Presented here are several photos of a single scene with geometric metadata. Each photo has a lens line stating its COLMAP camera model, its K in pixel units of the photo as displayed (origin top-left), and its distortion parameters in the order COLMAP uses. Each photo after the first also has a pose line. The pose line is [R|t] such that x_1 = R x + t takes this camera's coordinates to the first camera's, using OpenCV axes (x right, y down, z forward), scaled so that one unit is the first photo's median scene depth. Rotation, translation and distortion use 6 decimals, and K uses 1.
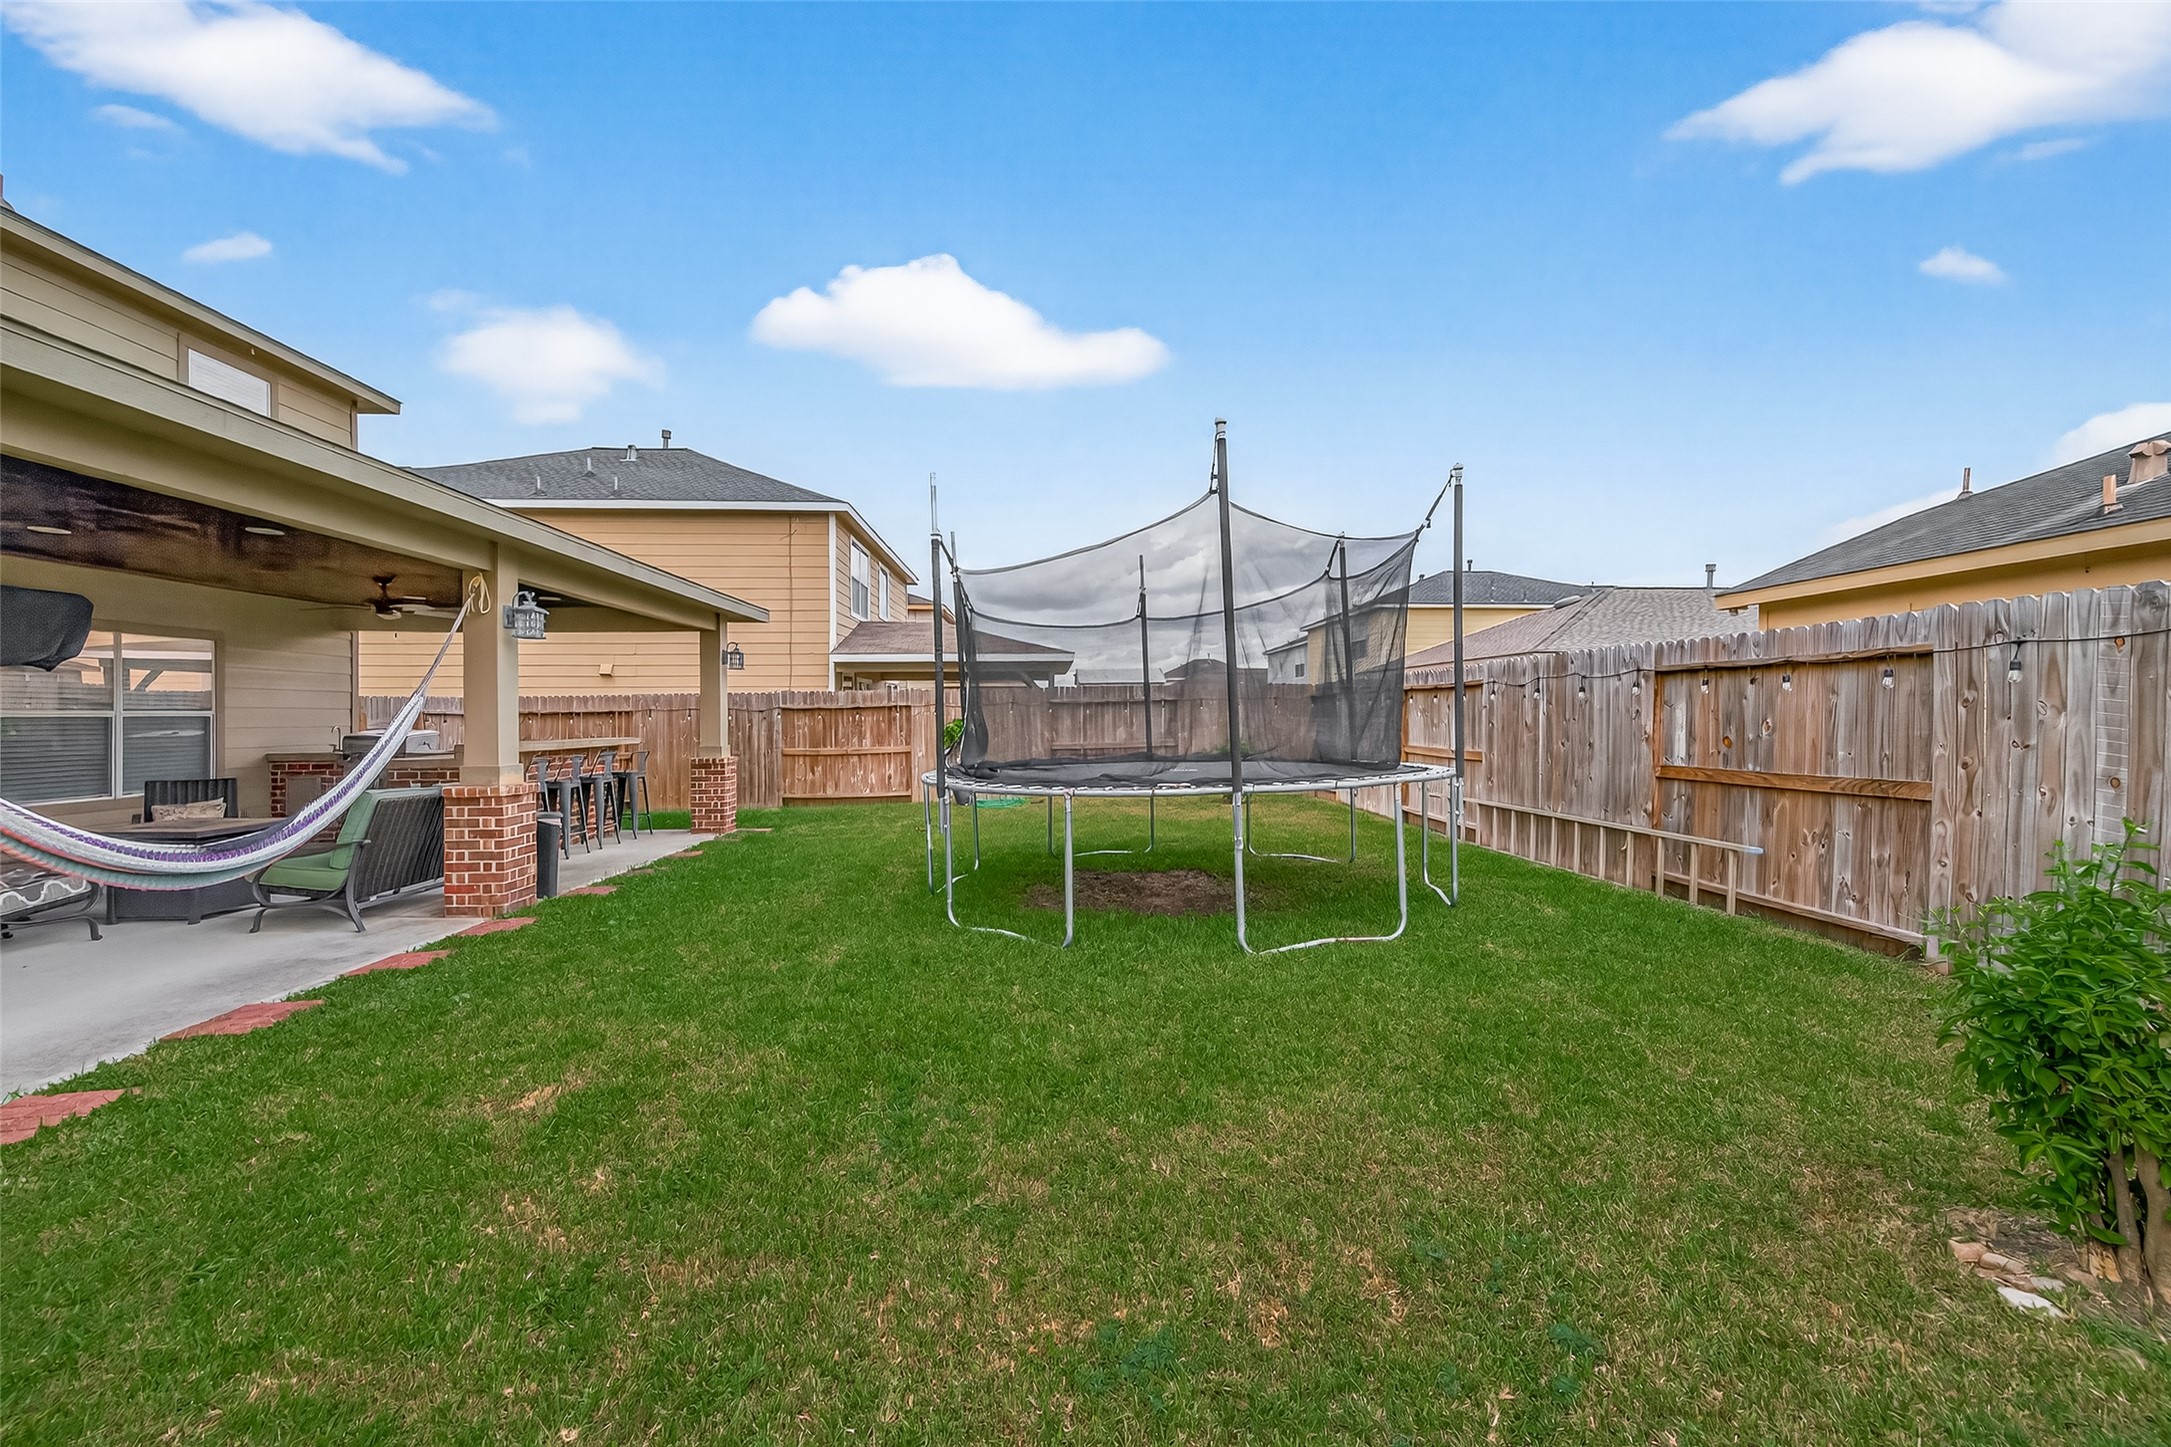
lens RADIAL K [[864.6, 0, 1089.4], [0, 864.6, 718.0], [0, 0, 1]] dist [0.009022, -0.002245]
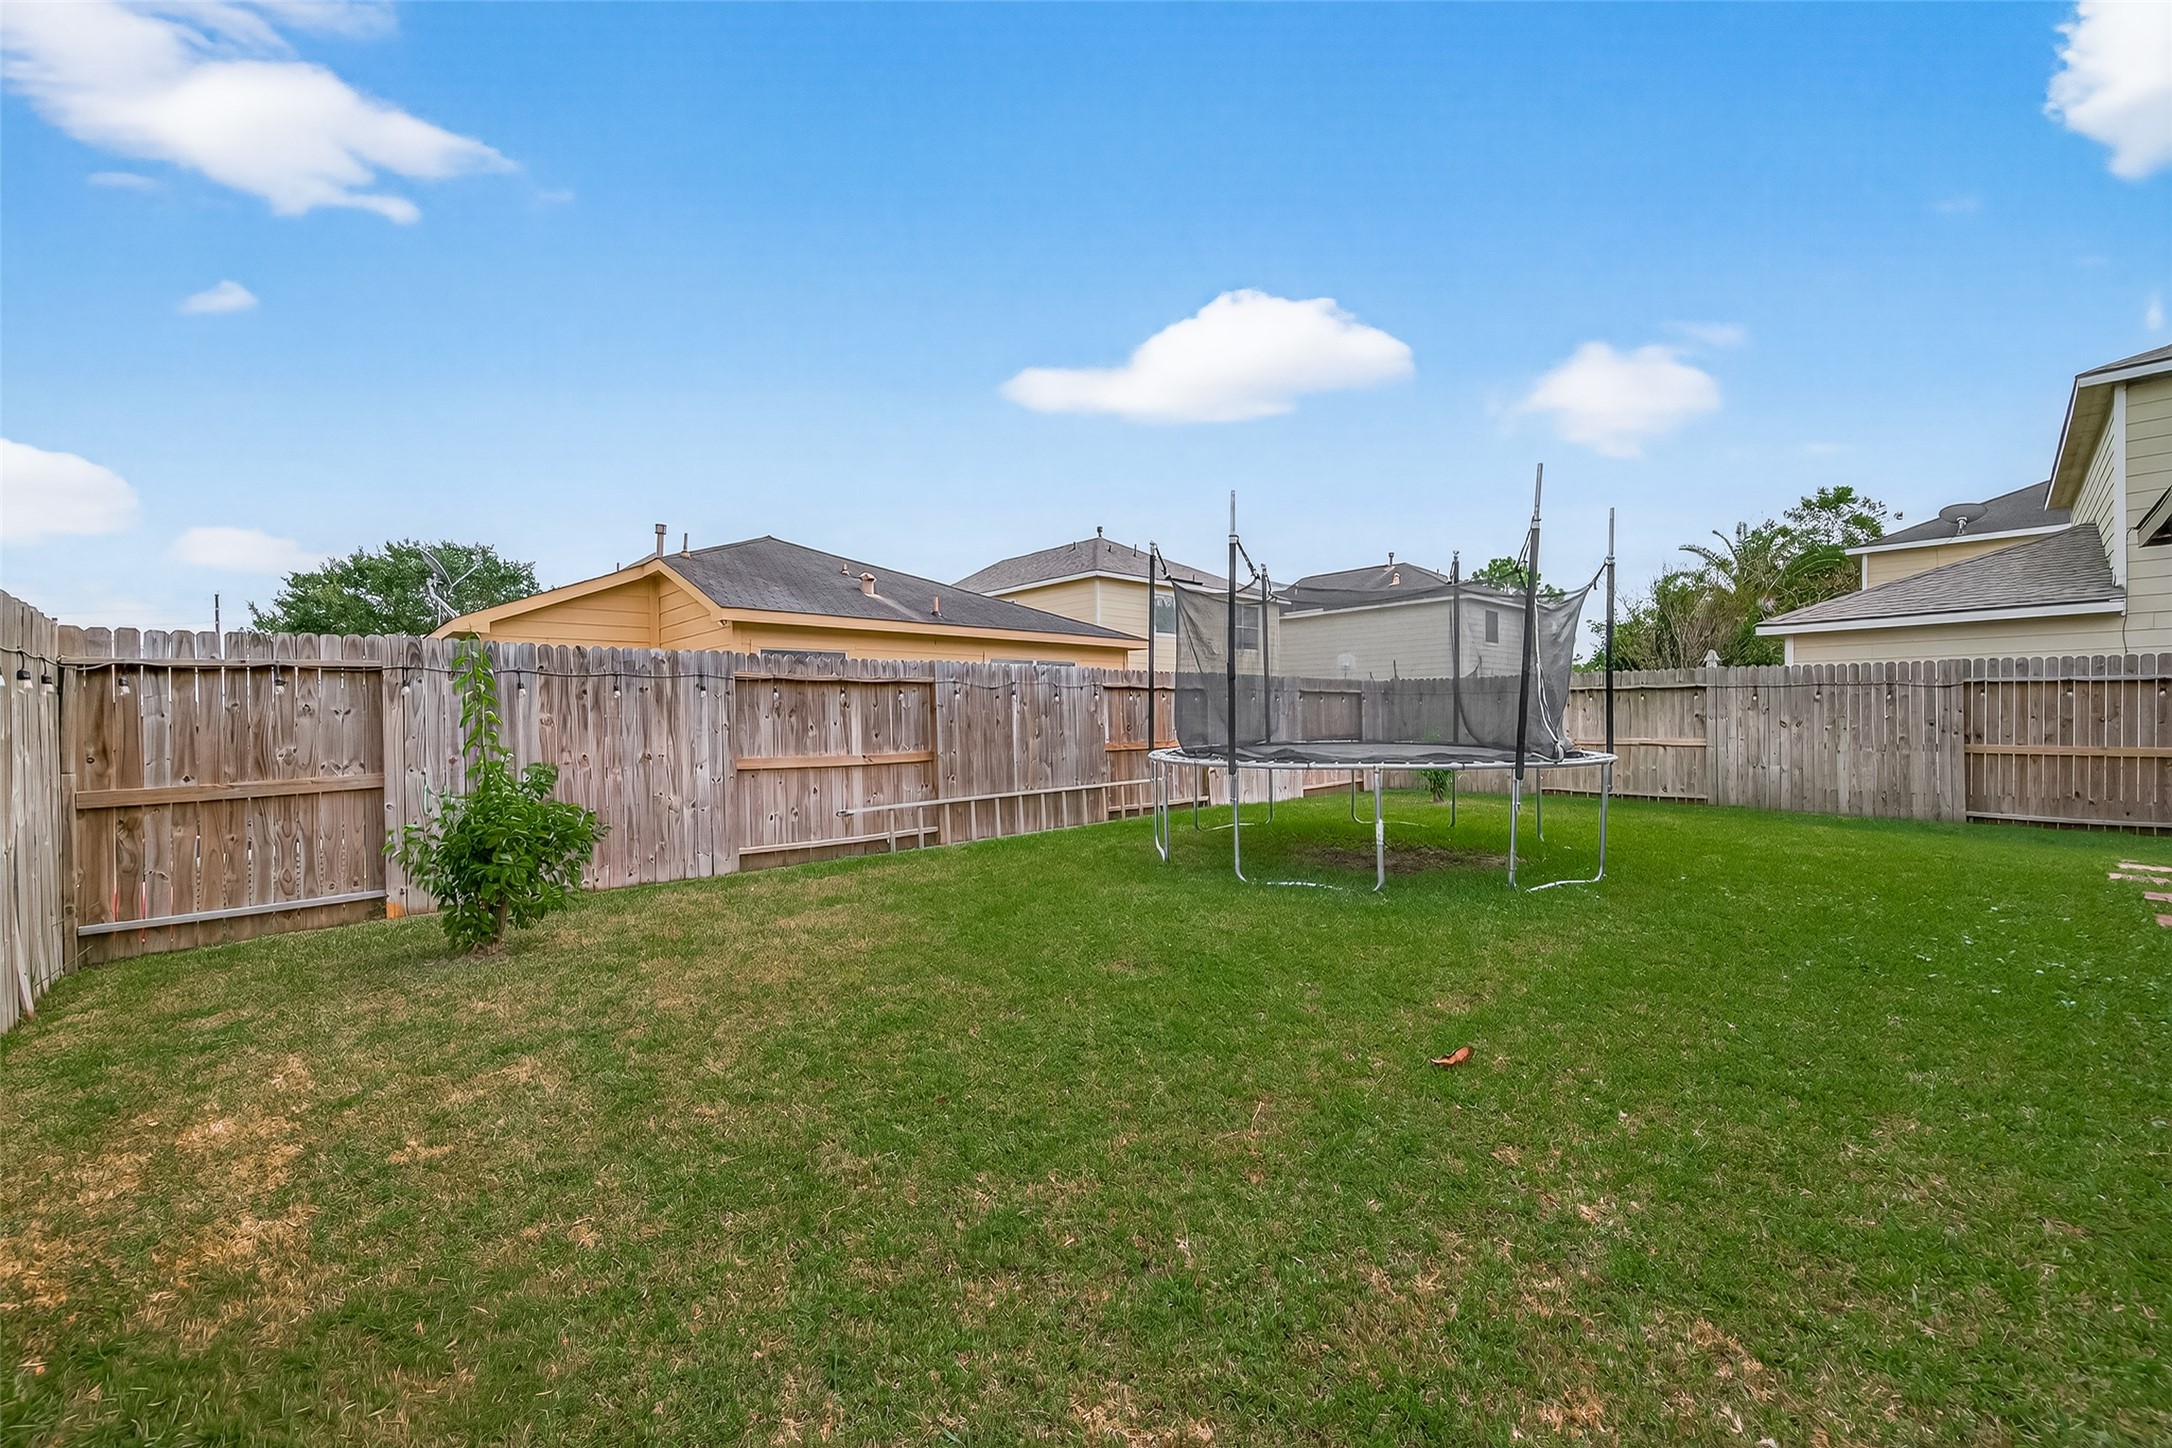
lens RADIAL K [[865.0, 0, 1089.9], [0, 865.0, 718.5], [0, 0, 1]] dist [0.009022, -0.002245]
pose [[-0.655696, 0.007476, 0.754988, -0.351761], [0.017532, 0.999832, 0.005326, -0.000596], [-0.754822, 0.016729, -0.655717, 1.340086]]
